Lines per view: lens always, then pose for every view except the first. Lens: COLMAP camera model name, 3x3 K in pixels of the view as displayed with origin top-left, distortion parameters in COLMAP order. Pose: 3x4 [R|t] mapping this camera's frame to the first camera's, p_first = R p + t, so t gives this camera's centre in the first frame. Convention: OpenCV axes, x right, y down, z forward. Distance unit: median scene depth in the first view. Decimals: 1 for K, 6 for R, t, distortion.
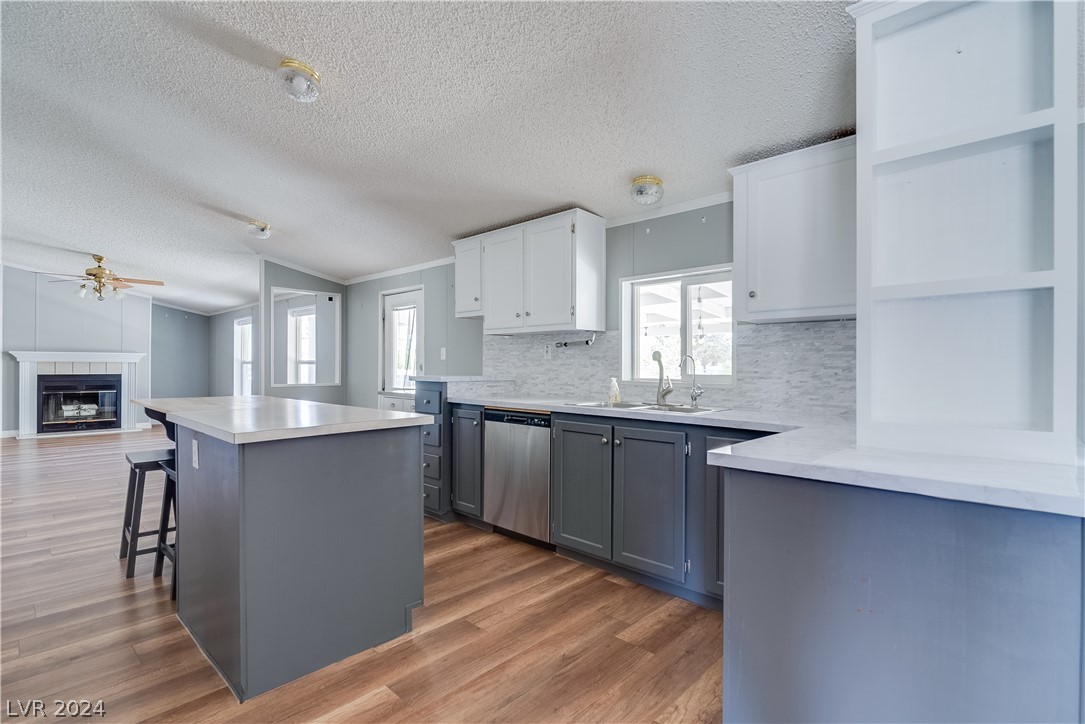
lens RADIAL K [[513.9, 0, 535.8], [0, 513.9, 366.7], [0, 0, 1]] dist [-0.003063, 0.000366]
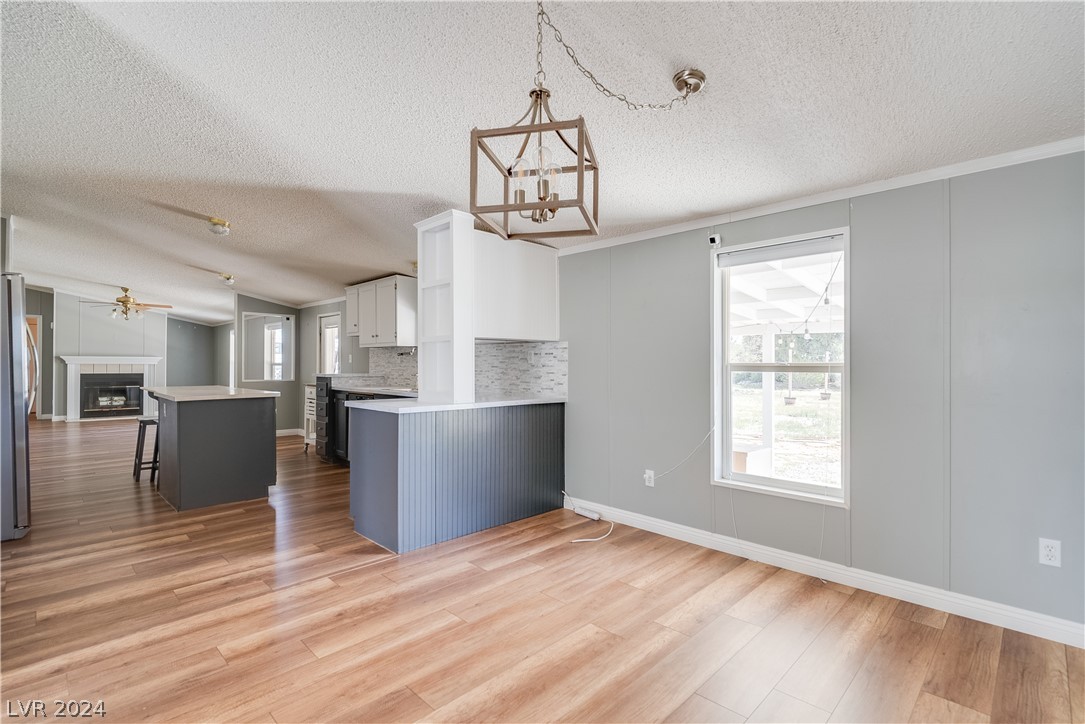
lens RADIAL K [[513.9, 0, 545.2], [0, 513.9, 361.1], [0, 0, 1]] dist [-0.003063, 0.000366]
pose [[0.999663, -0.003244, -0.025751, 0.300936], [0.003039, 0.999963, -0.007995, -0.003392], [0.025776, 0.007914, 0.999636, -0.337529]]
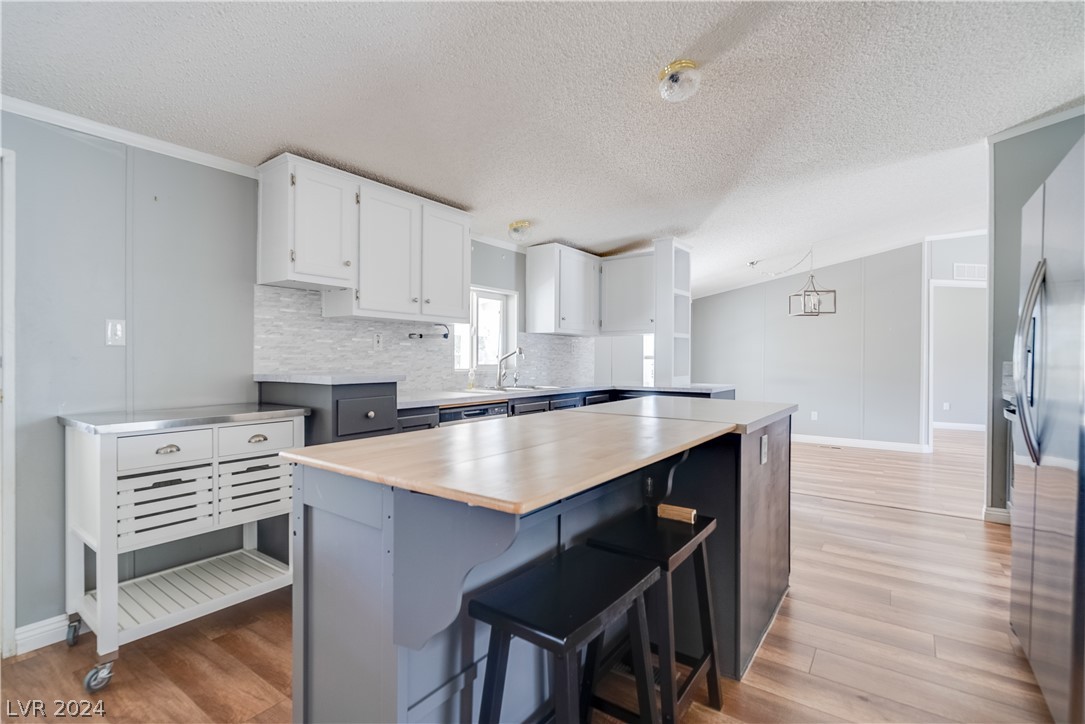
lens RADIAL K [[513.9, 0, 533.5], [0, 513.9, 359.7], [0, 0, 1]] dist [-0.003063, 0.000366]
pose [[-0.134667, -0.008851, 0.990851, -0.506692], [-0.003946, 0.999957, 0.008396, -0.004360], [-0.990883, -0.002779, -0.134696, 0.504070]]
